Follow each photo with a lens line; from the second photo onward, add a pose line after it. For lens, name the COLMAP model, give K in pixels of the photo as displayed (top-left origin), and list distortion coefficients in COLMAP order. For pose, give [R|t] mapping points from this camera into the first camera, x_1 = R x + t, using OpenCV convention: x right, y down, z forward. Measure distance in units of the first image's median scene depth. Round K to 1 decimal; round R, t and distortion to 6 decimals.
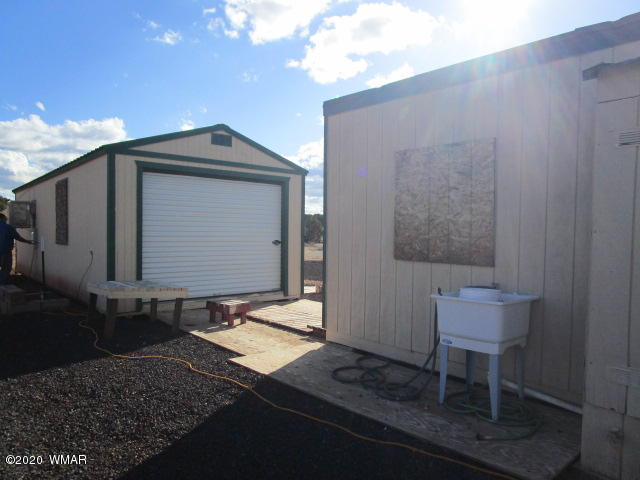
lens RADIAL K [[455.6, 0, 317.0], [0, 455.6, 237.8], [0, 0, 1]] dist [-0.011557, -0.002341]
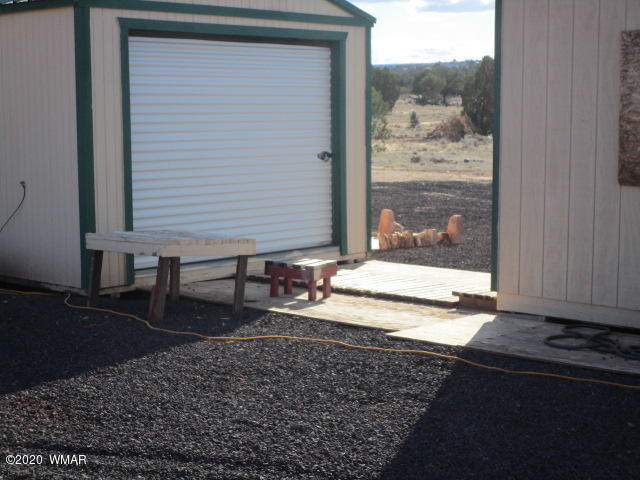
lens RADIAL K [[1227.0, 0, 320.4], [0, 1227.0, 240.7], [0, 0, 1]] dist [-0.022633, 0.000000]
pose [[0.992128, -0.027912, 0.122078, -0.362216], [0.016137, 0.995212, 0.096402, -0.039413], [-0.124185, -0.093673, 0.987828, -0.573561]]
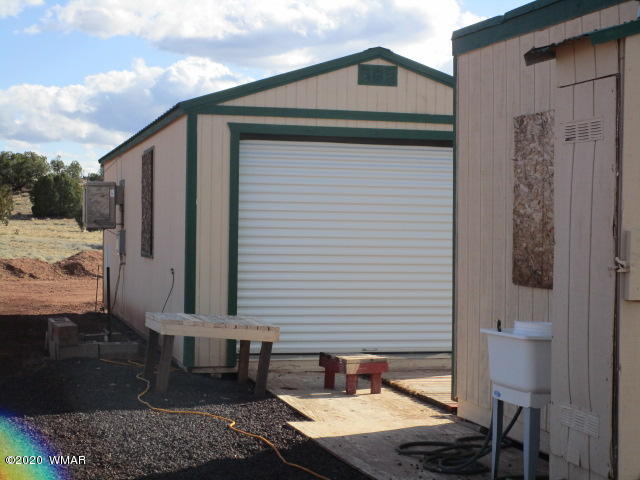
lens RADIAL K [[1227.0, 0, 320.0], [0, 1227.0, 240.4], [0, 0, 1]] dist [-0.022633, 0.000000]
pose [[0.897373, 0.009627, -0.441168, 0.473894], [-0.014570, 0.999863, -0.007817, 0.002088], [0.441033, 0.013442, 0.897390, -0.464928]]
